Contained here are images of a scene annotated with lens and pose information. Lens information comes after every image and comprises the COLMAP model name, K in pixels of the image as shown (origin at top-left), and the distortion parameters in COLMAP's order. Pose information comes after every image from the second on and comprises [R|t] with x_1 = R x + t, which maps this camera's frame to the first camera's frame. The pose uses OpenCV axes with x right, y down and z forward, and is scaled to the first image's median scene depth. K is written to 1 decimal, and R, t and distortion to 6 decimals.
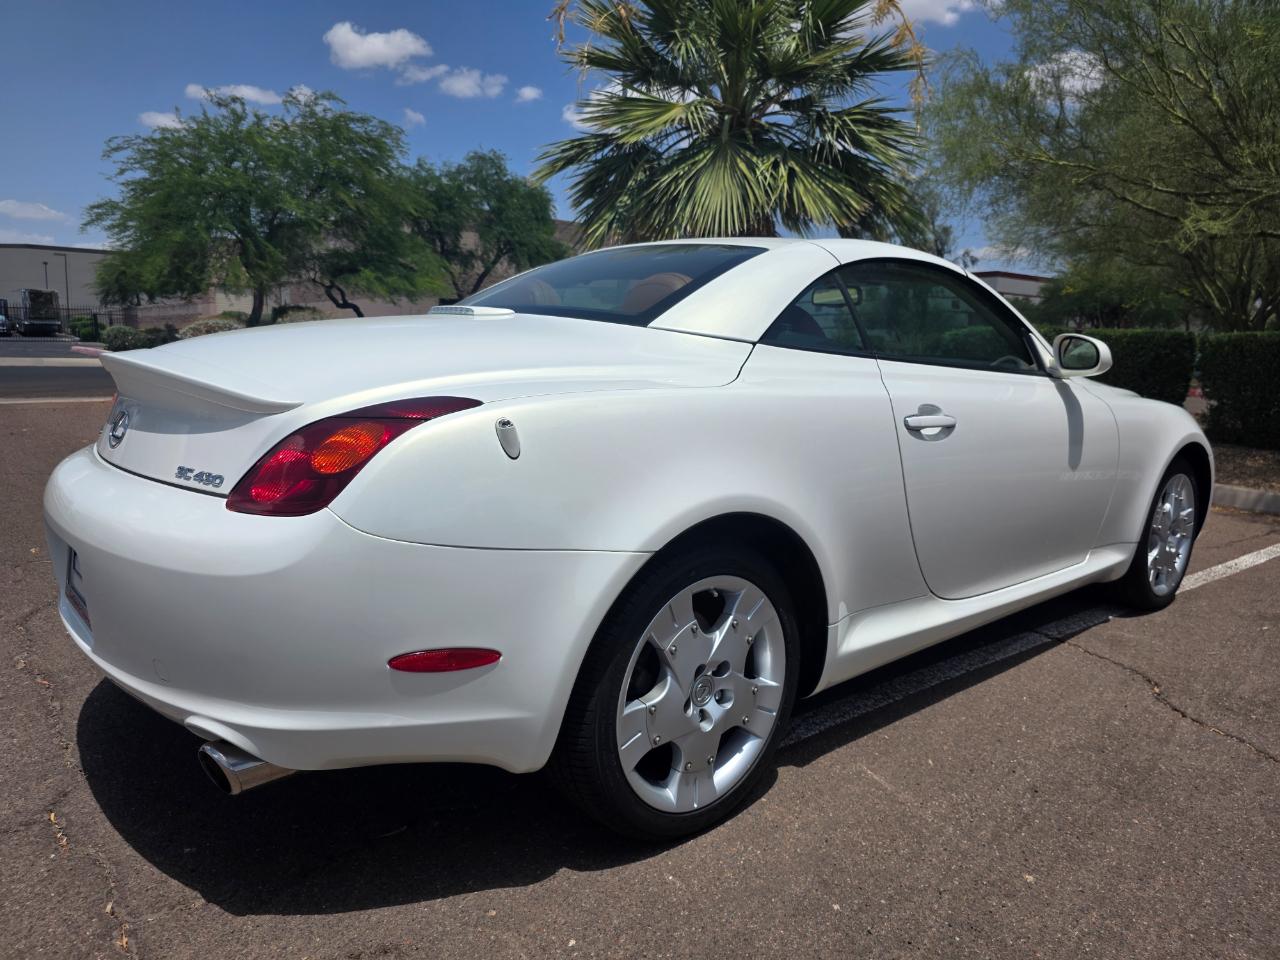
lens RADIAL K [[873.8, 0, 638.5], [0, 873.8, 474.0], [0, 0, 1]] dist [0.037943, -0.033528]
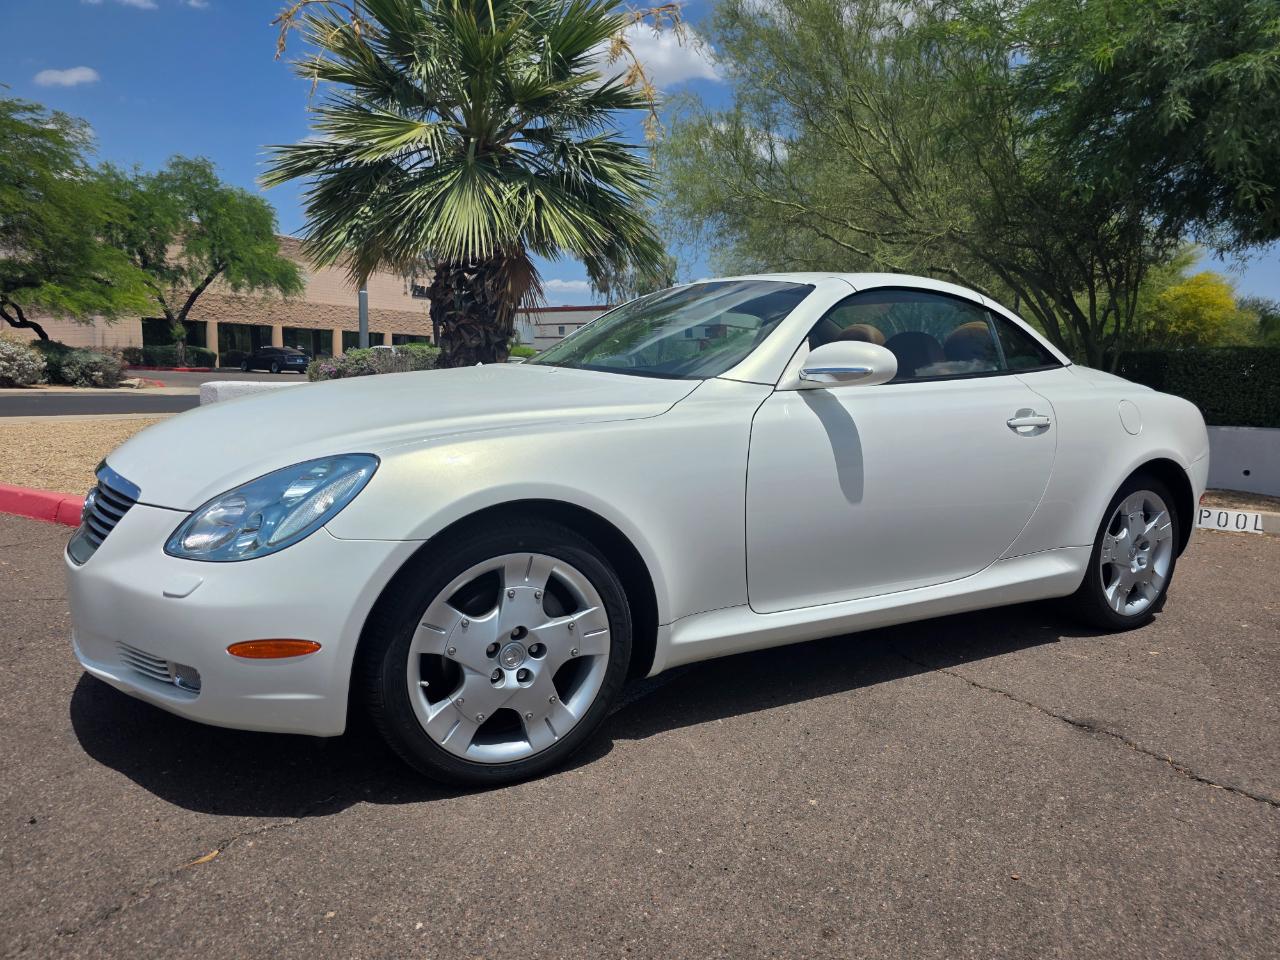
lens RADIAL K [[873.8, 0, 642.4], [0, 873.8, 474.3], [0, 0, 1]] dist [0.037943, -0.033528]
pose [[0.956895, -0.040700, 0.287567, -0.019260], [0.048375, 0.998636, -0.019634, 0.008490], [-0.286376, 0.032699, 0.957559, -0.012694]]
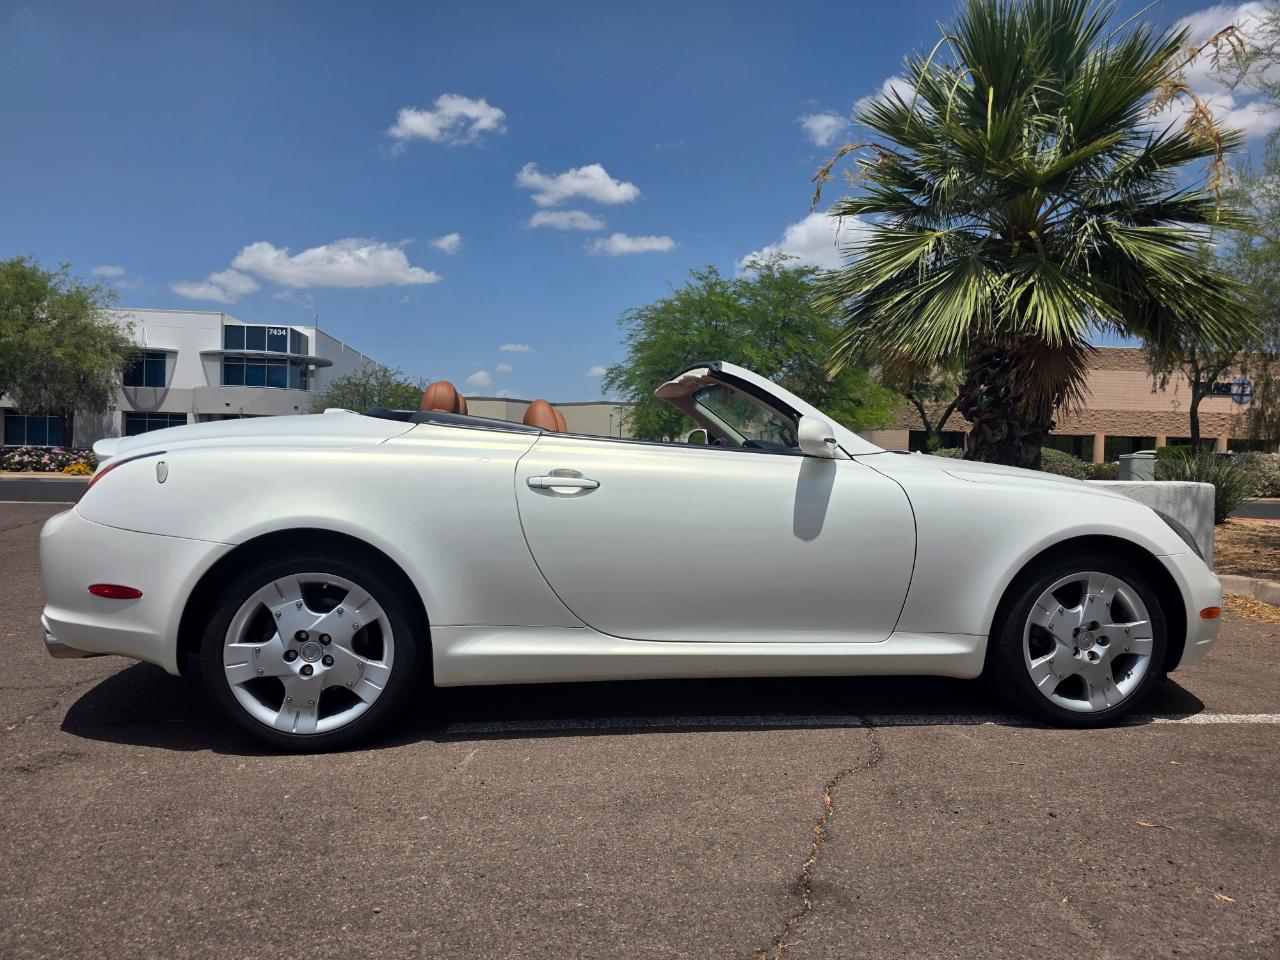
lens RADIAL K [[873.8, 0, 646.0], [0, 873.8, 454.8], [0, 0, 1]] dist [0.037943, -0.033528]
pose [[0.843172, -0.017893, -0.537346, 0.310228], [-0.075934, 0.985465, -0.151966, 0.023251], [0.532255, 0.168937, 0.829557, 0.003575]]
